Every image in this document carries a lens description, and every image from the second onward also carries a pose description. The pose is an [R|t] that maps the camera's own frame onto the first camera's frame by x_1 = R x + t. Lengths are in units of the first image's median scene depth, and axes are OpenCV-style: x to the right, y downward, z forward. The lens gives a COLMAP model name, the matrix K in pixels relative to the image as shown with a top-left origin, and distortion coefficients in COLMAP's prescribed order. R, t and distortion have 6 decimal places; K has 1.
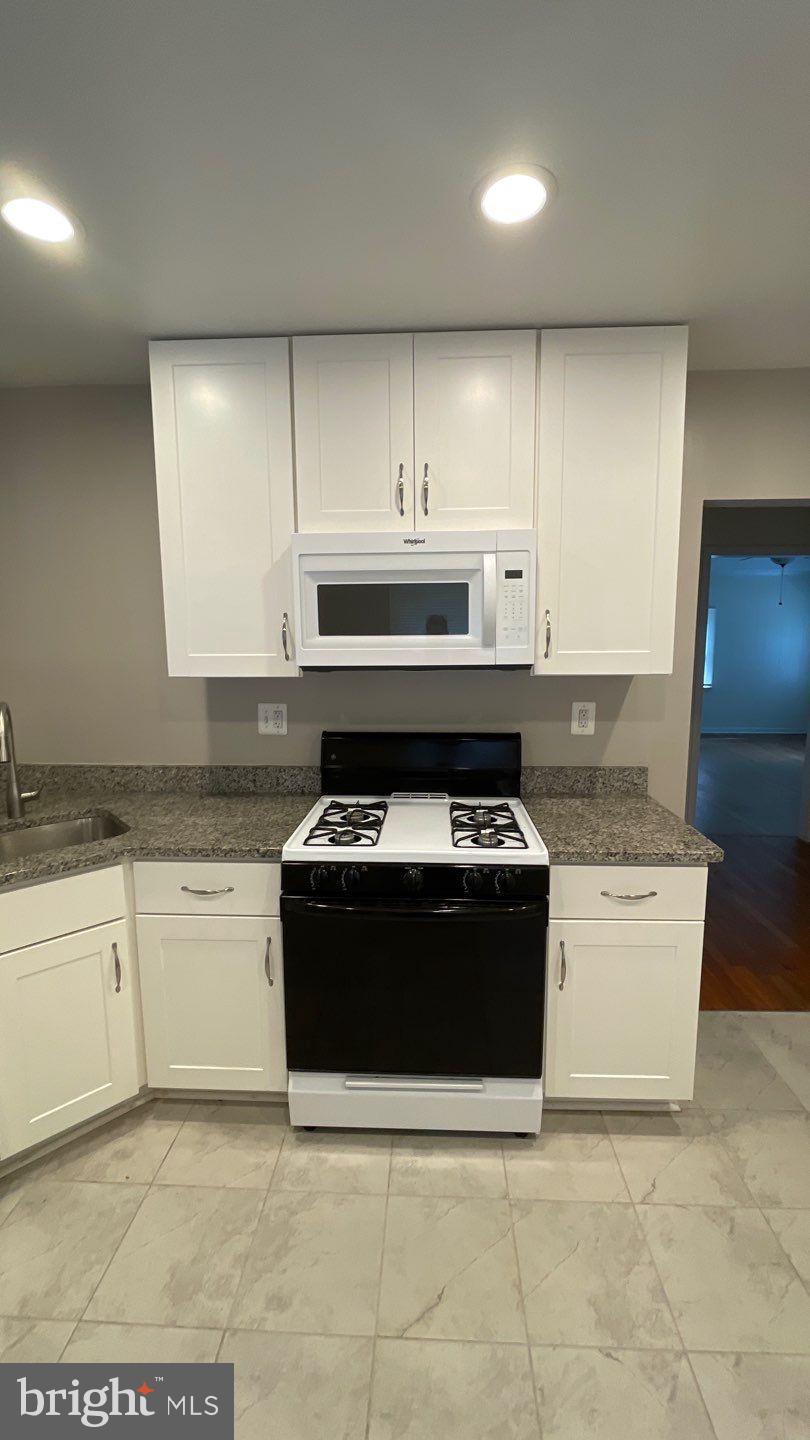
lens RADIAL K [[578.0, 0, 409.8], [0, 578.0, 717.8], [0, 0, 1]] dist [-0.010268, 0.000254]
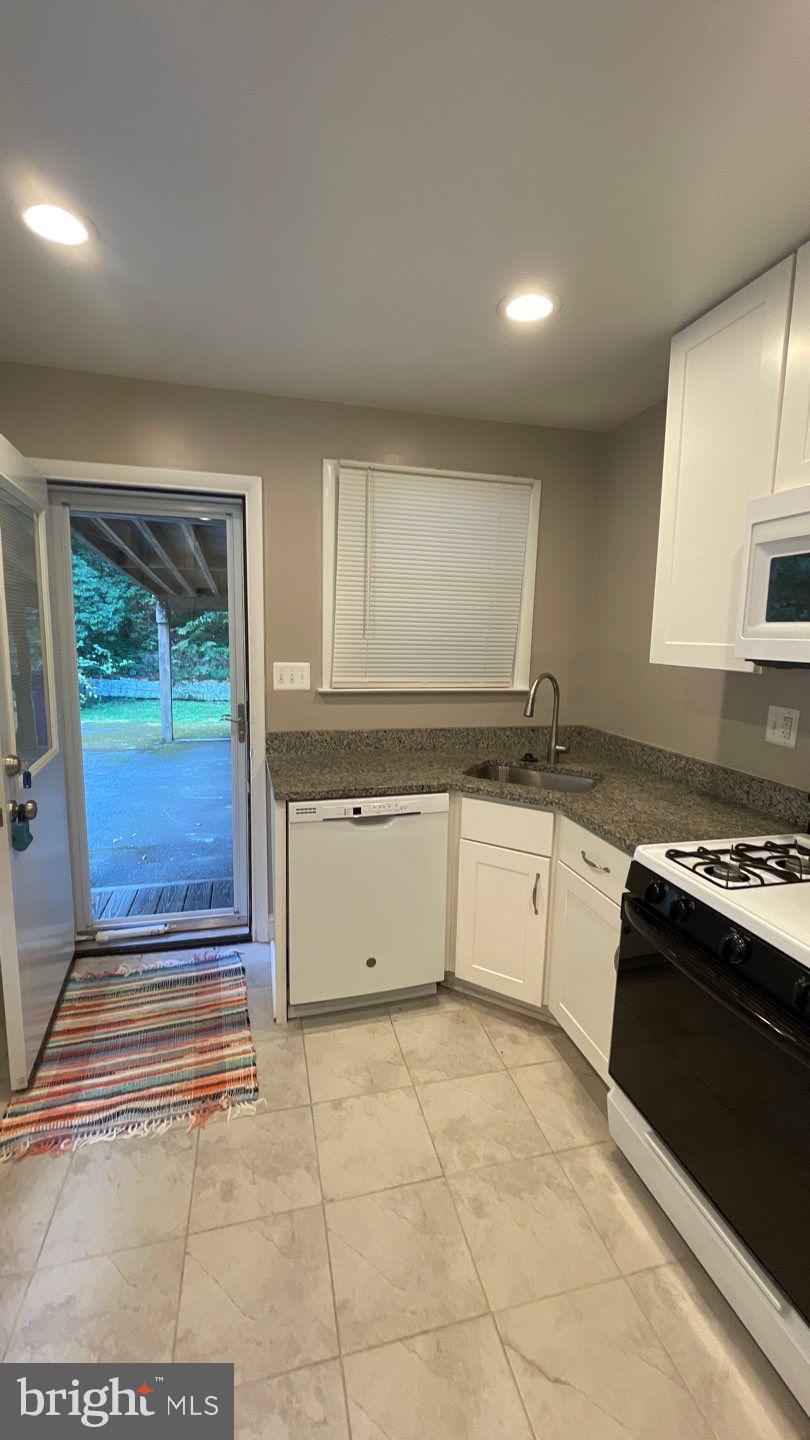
lens RADIAL K [[584.0, 0, 405.0], [0, 584.0, 720.0], [0, 0, 1]] dist [0.000115, 0.000544]
pose [[0.281951, 0.154281, -0.946943, 0.524393], [-0.148115, 0.982153, 0.115916, -0.030760], [0.947927, 0.107573, 0.299770, 0.318551]]
